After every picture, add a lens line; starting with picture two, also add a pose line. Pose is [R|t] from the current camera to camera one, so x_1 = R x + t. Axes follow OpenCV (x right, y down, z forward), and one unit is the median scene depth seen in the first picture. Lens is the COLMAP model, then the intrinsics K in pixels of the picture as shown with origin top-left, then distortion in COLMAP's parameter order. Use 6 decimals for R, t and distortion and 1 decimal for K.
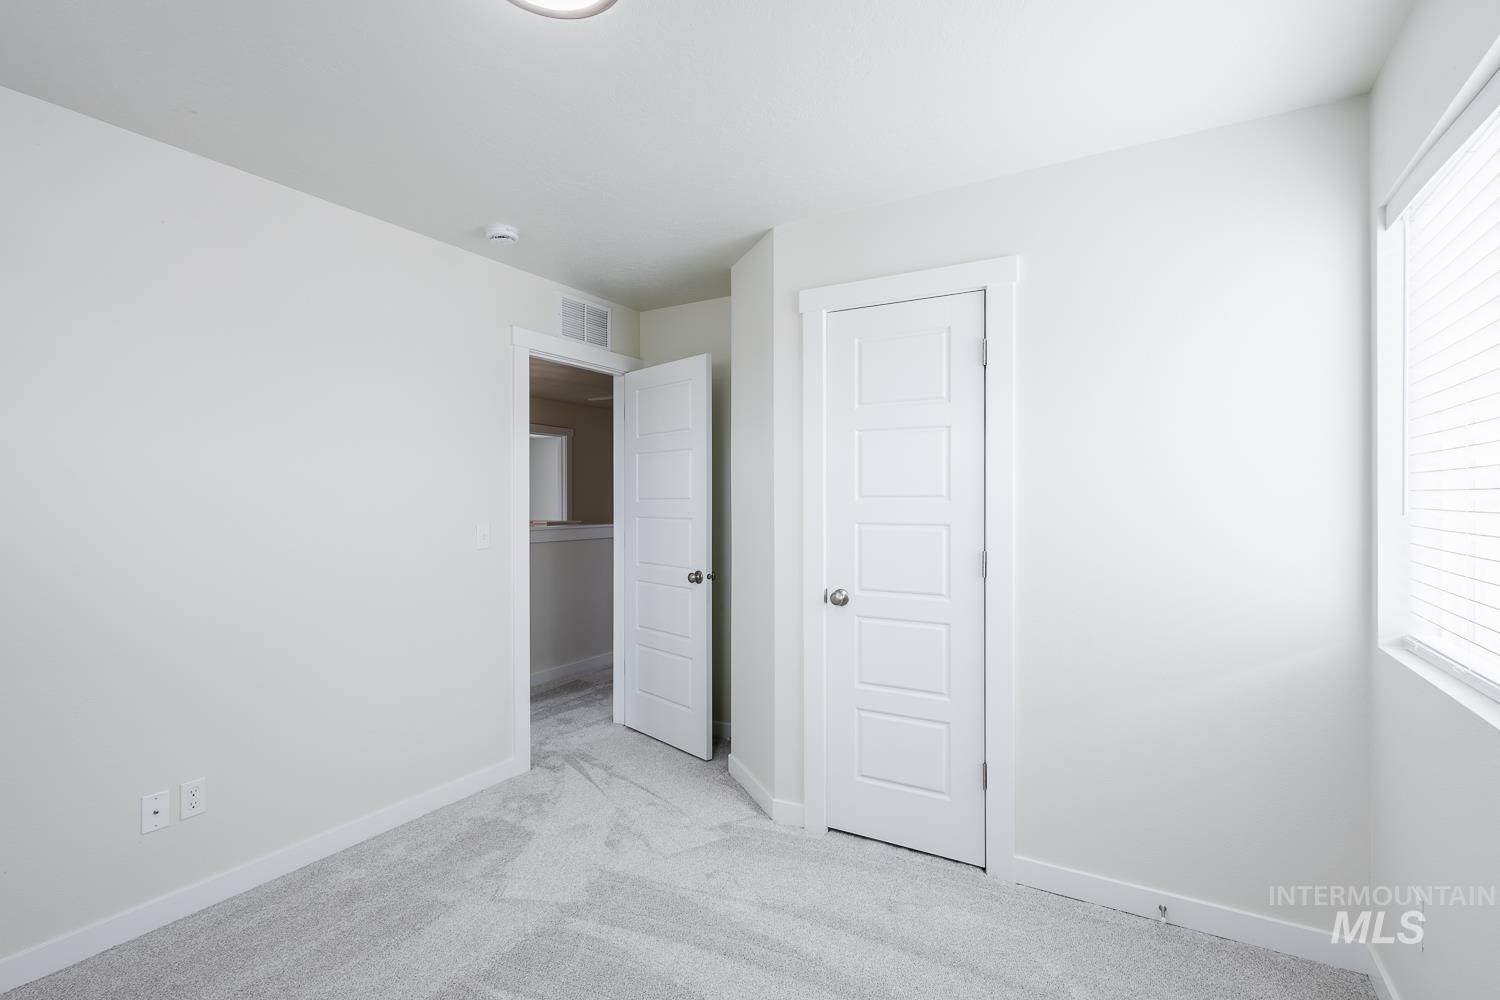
lens RADIAL K [[699.5, 0, 750.0], [0, 699.5, 500.0], [0, 0, 1]] dist [-0.001099, -0.000166]
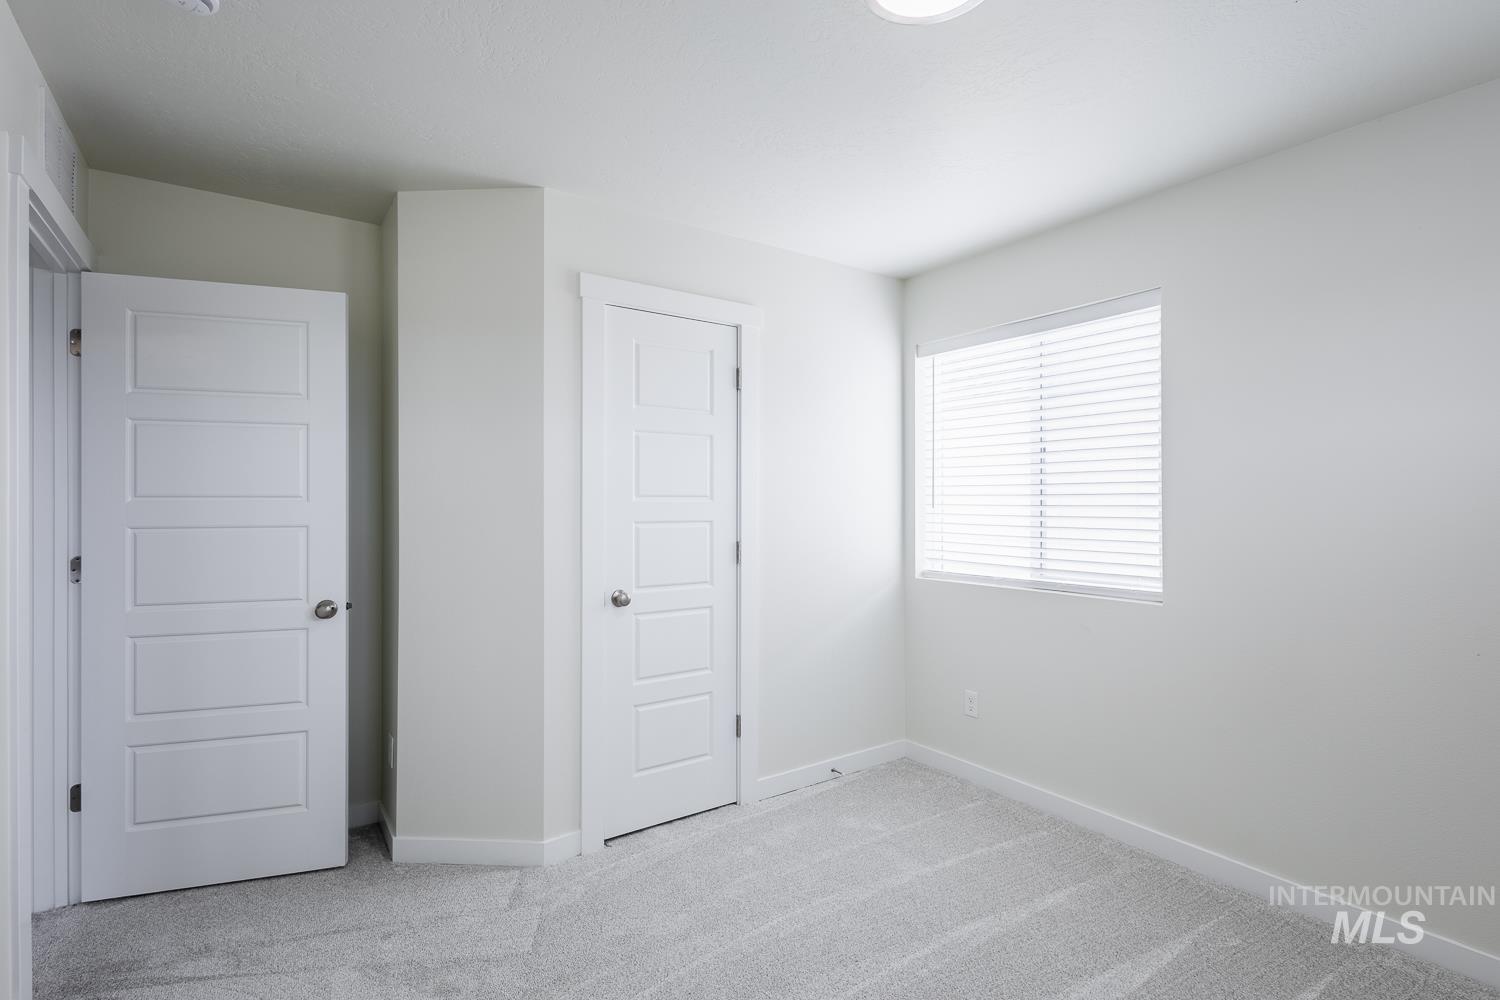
lens RADIAL K [[702.6, 0, 752.1], [0, 702.6, 497.3], [0, 0, 1]] dist [0.003319, 0.000193]
pose [[0.420221, 0.003404, 0.907415, -0.695605], [-0.002347, 0.999994, -0.002664, -0.000751], [-0.907419, -0.001010, 0.420227, 0.419115]]
